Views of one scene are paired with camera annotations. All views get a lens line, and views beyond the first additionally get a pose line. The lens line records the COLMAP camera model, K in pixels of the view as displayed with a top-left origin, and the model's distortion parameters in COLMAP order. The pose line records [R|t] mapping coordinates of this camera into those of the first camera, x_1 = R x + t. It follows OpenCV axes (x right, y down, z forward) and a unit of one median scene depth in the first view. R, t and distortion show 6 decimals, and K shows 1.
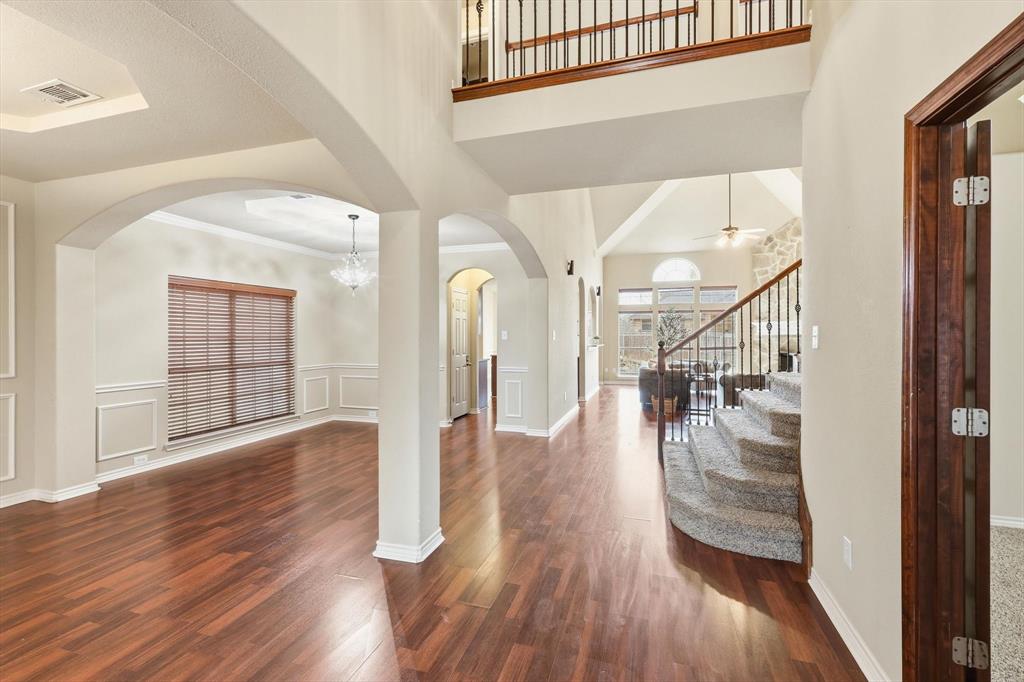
lens RADIAL K [[445.5, 0, 515.9], [0, 445.5, 335.5], [0, 0, 1]] dist [0.000344, 0.000010]
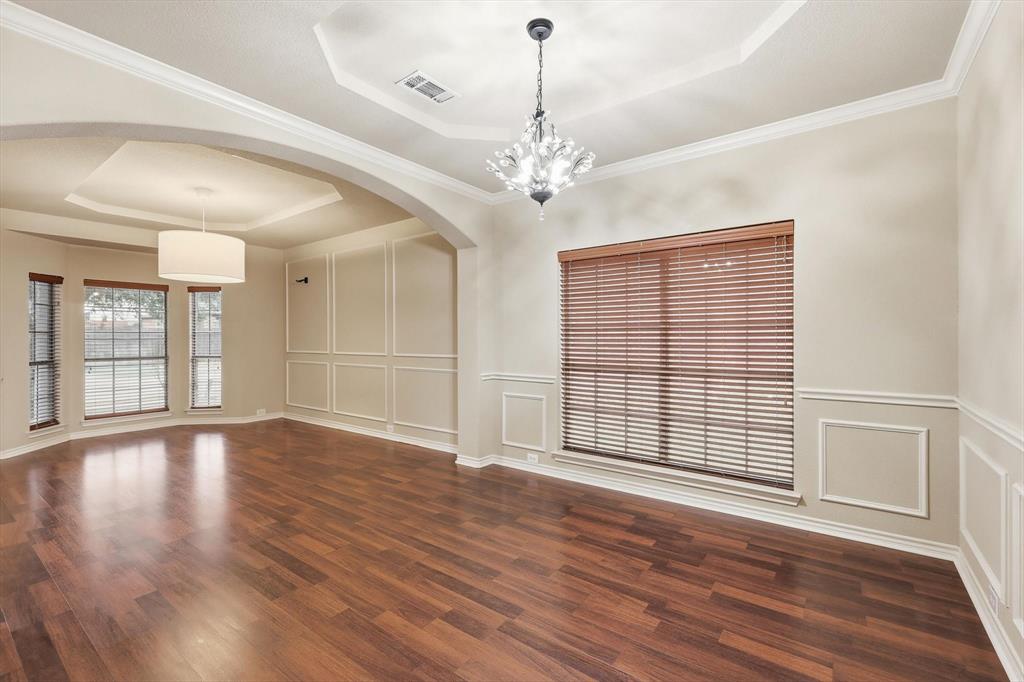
lens RADIAL K [[445.5, 0, 515.9], [0, 445.5, 335.5], [0, 0, 1]] dist [0.000344, 0.000010]
pose [[-0.334097, 0.000664, -0.942539, 0.038777], [0.003763, 0.999993, -0.000630, 0.020334], [0.942531, -0.003757, -0.334097, 1.117389]]
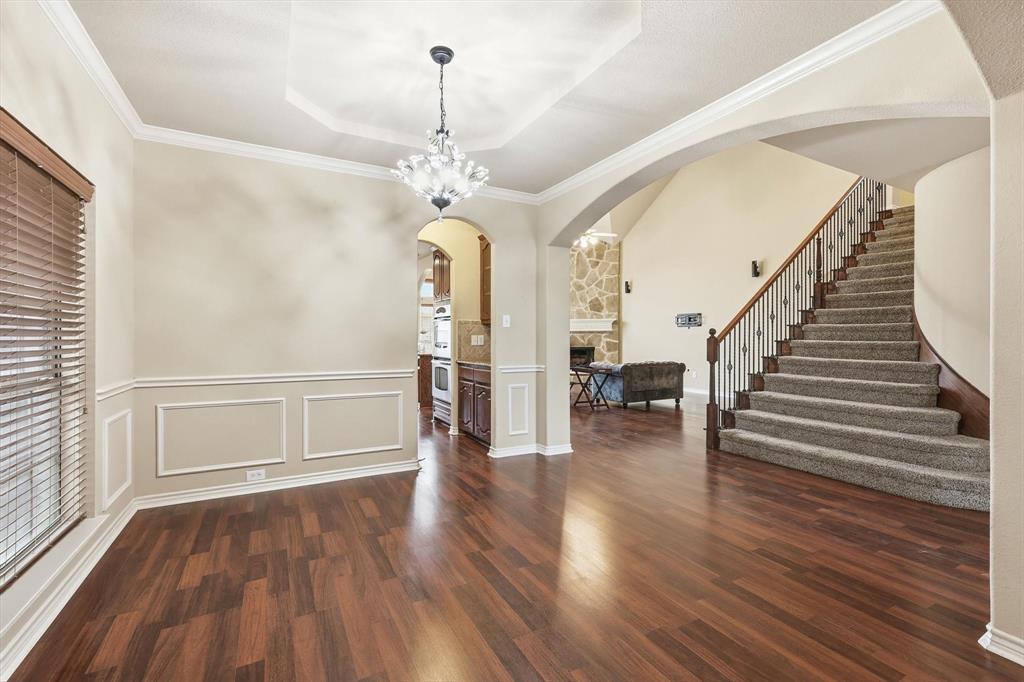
lens RADIAL K [[445.5, 0, 515.9], [0, 445.5, 335.5], [0, 0, 1]] dist [0.000344, 0.000010]
pose [[0.699282, 0.005018, 0.714828, -0.645095], [-0.000901, 0.999981, -0.006139, 0.032755], [-0.714845, 0.003649, 0.699273, 0.614646]]
